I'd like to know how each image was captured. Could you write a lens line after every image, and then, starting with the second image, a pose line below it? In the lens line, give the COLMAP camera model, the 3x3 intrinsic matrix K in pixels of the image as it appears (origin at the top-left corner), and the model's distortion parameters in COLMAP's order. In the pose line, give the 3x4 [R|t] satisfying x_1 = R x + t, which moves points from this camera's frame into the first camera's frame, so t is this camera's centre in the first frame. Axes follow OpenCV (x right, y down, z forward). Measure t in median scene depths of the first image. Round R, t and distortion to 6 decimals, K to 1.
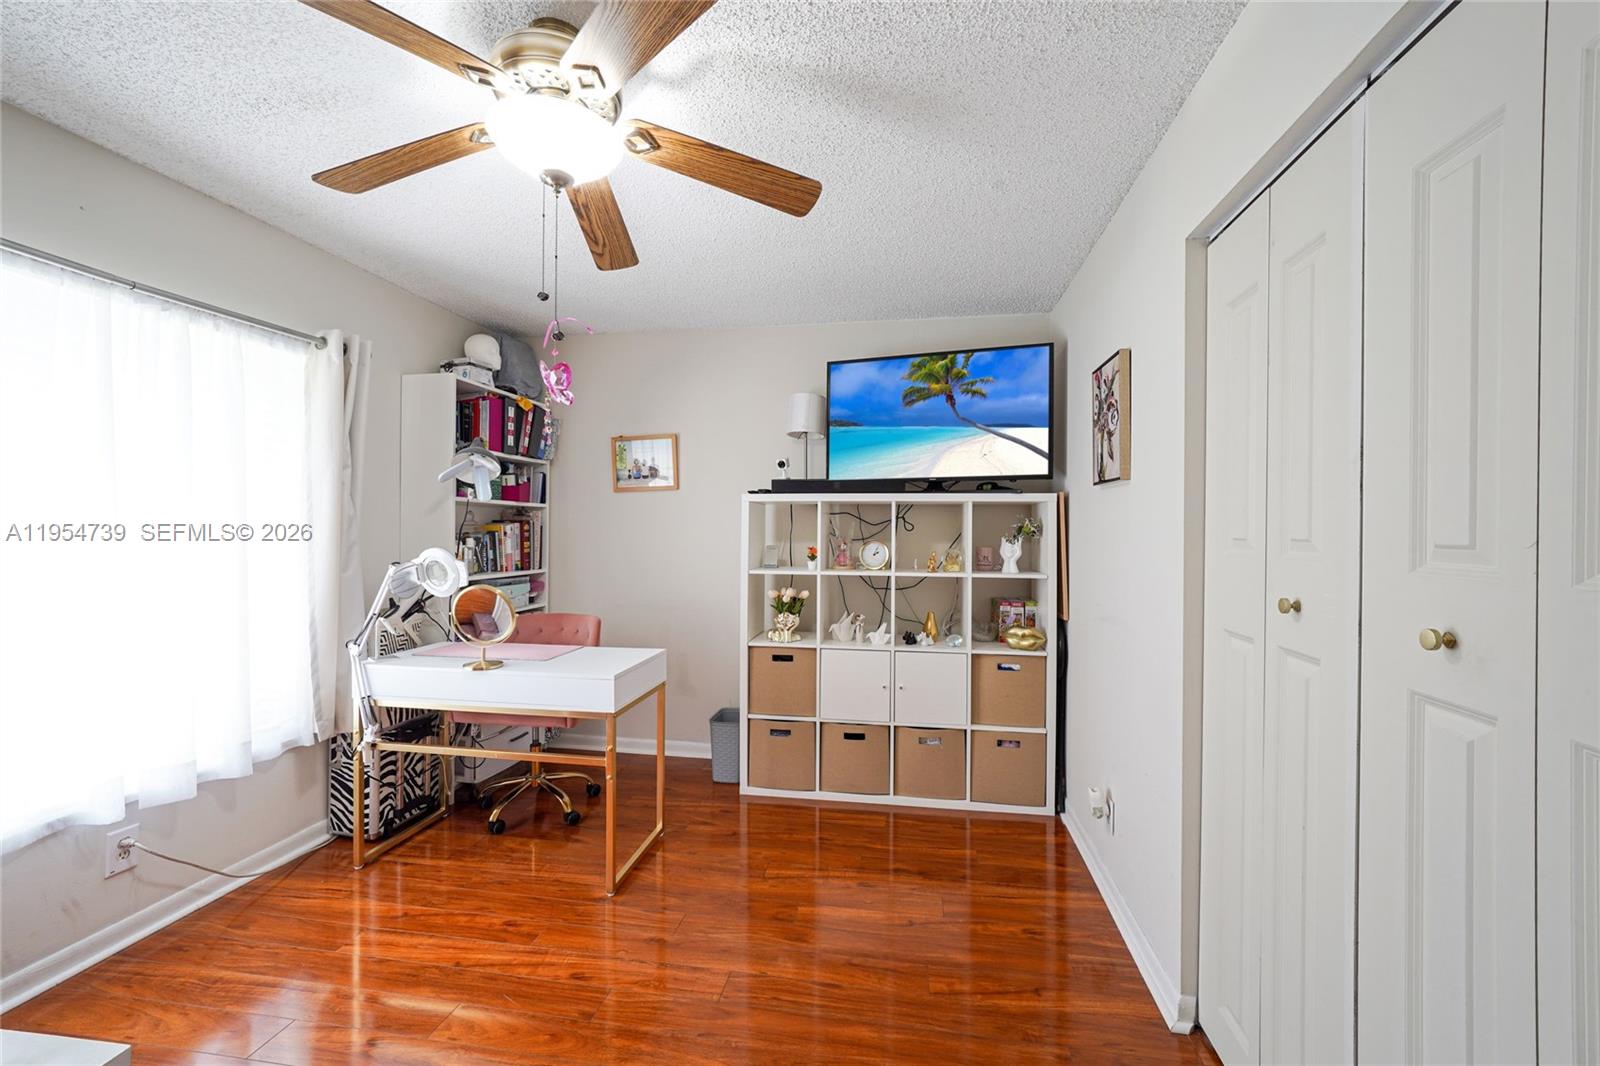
lens RADIAL K [[646.1, 0, 804.7], [0, 646.1, 528.7], [0, 0, 1]] dist [-0.001394, 0.000546]
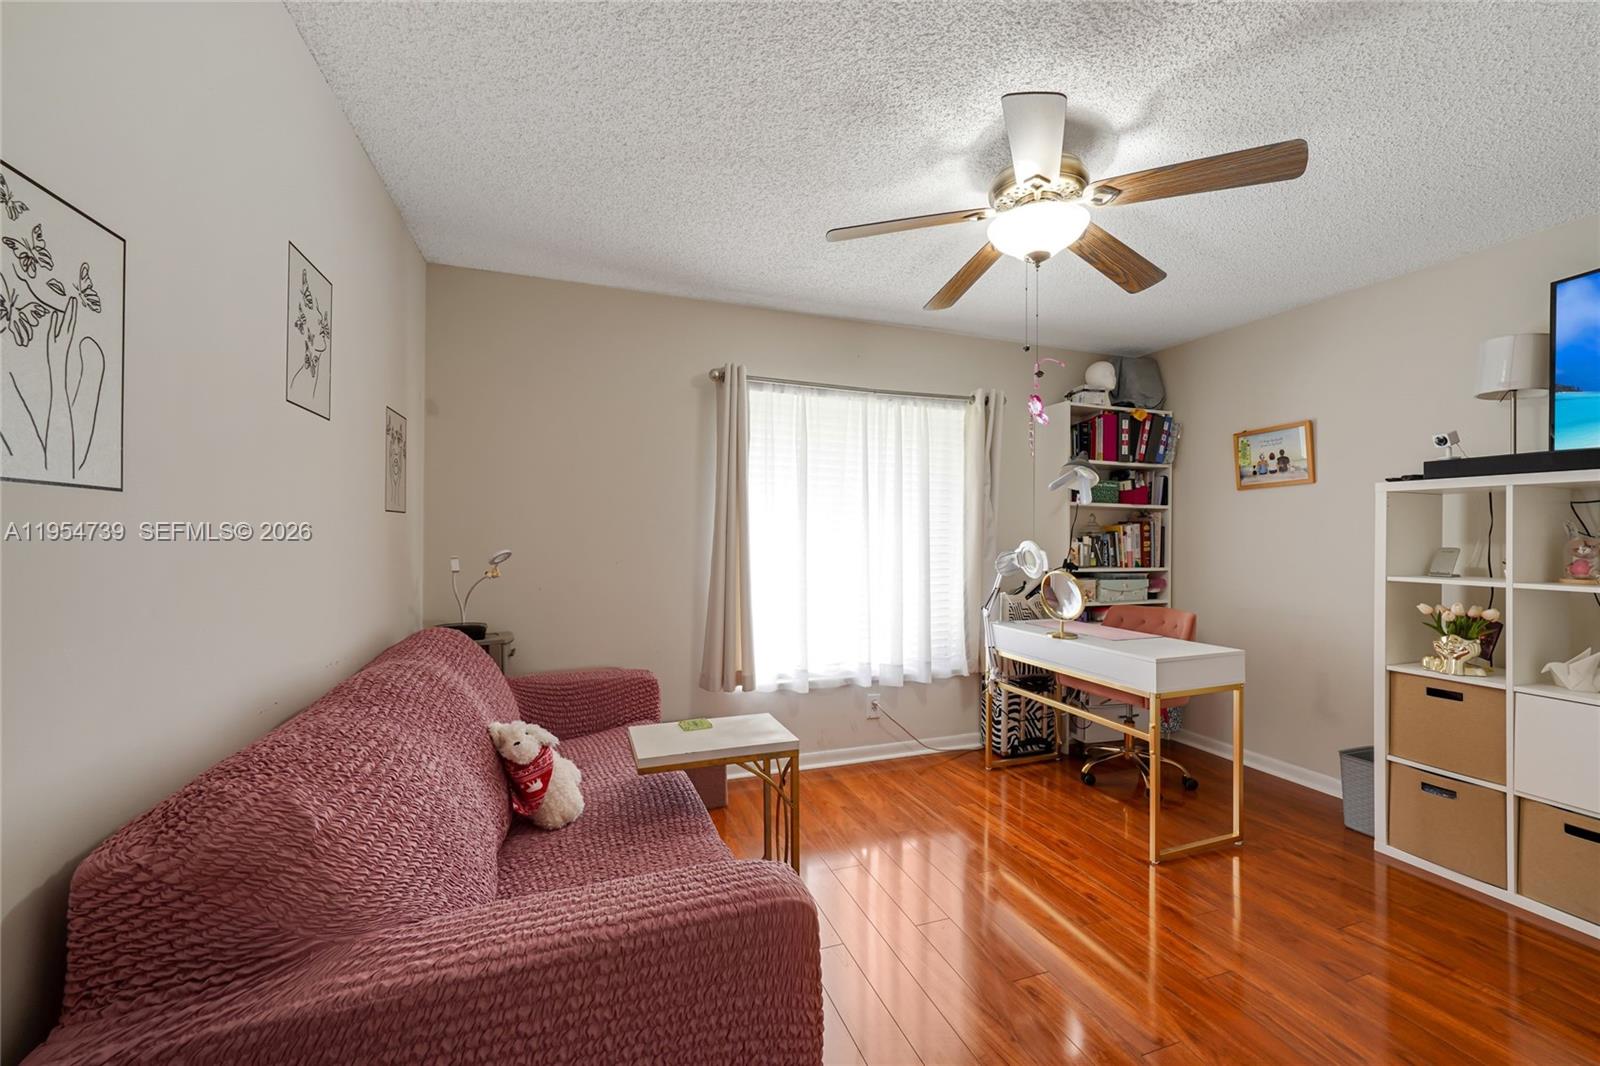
lens RADIAL K [[646.1, 0, 804.7], [0, 646.1, 528.7], [0, 0, 1]] dist [-0.001394, 0.000546]
pose [[0.490757, -0.009821, -0.871241, 0.262848], [-0.004356, 0.999896, -0.013725, 0.019049], [0.871285, 0.010531, 0.490664, -0.032512]]
